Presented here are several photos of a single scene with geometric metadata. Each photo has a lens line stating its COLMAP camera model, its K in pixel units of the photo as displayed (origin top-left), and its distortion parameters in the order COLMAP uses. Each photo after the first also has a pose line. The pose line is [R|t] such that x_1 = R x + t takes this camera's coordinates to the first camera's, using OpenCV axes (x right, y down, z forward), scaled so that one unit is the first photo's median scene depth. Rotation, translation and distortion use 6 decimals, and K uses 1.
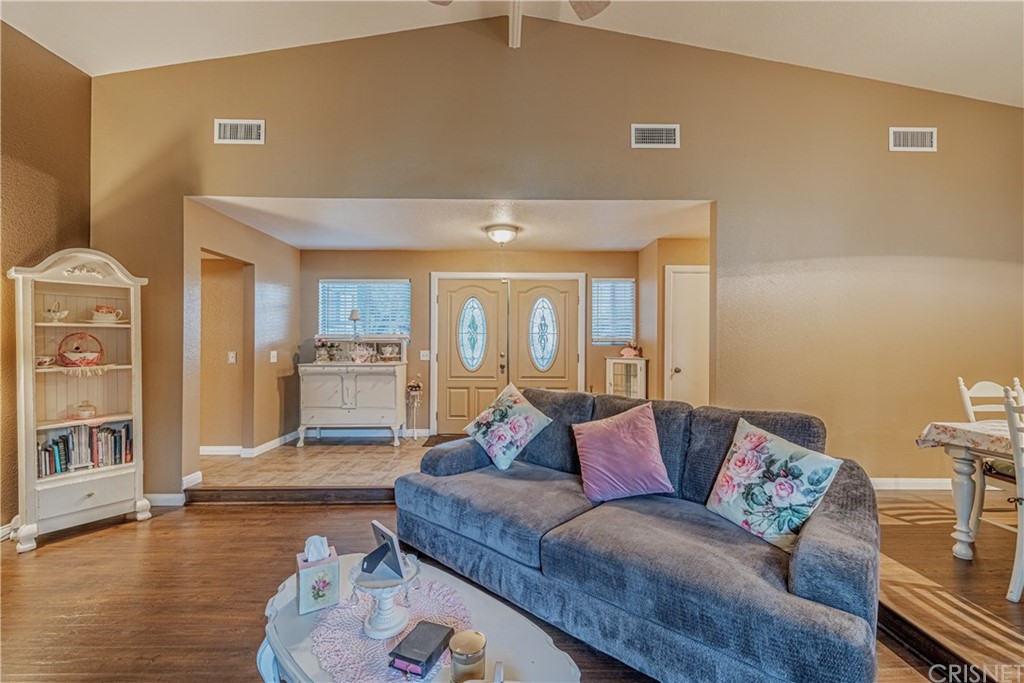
lens RADIAL K [[436.1, 0, 510.3], [0, 436.1, 341.9], [0, 0, 1]] dist [0.001879, 0.000223]
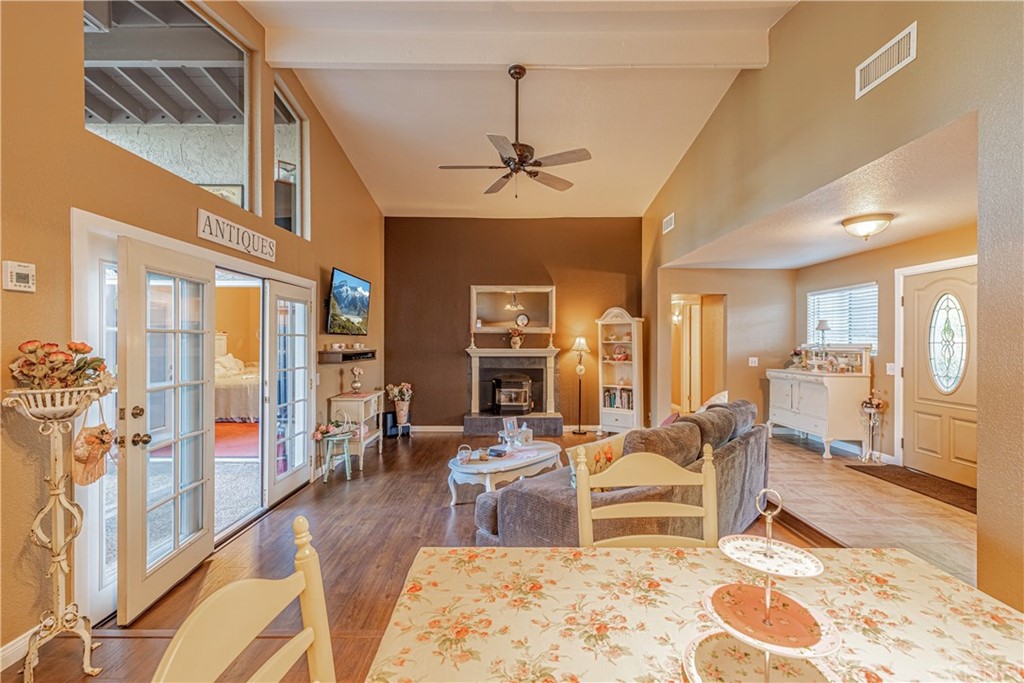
lens RADIAL K [[436.1, 0, 510.3], [0, 436.1, 341.9], [0, 0, 1]] dist [0.001879, 0.000223]
pose [[-0.014913, -0.002120, -0.999887, 0.821372], [-0.002134, 0.999996, -0.002088, -0.022416], [0.999887, 0.002103, -0.014917, 0.335471]]
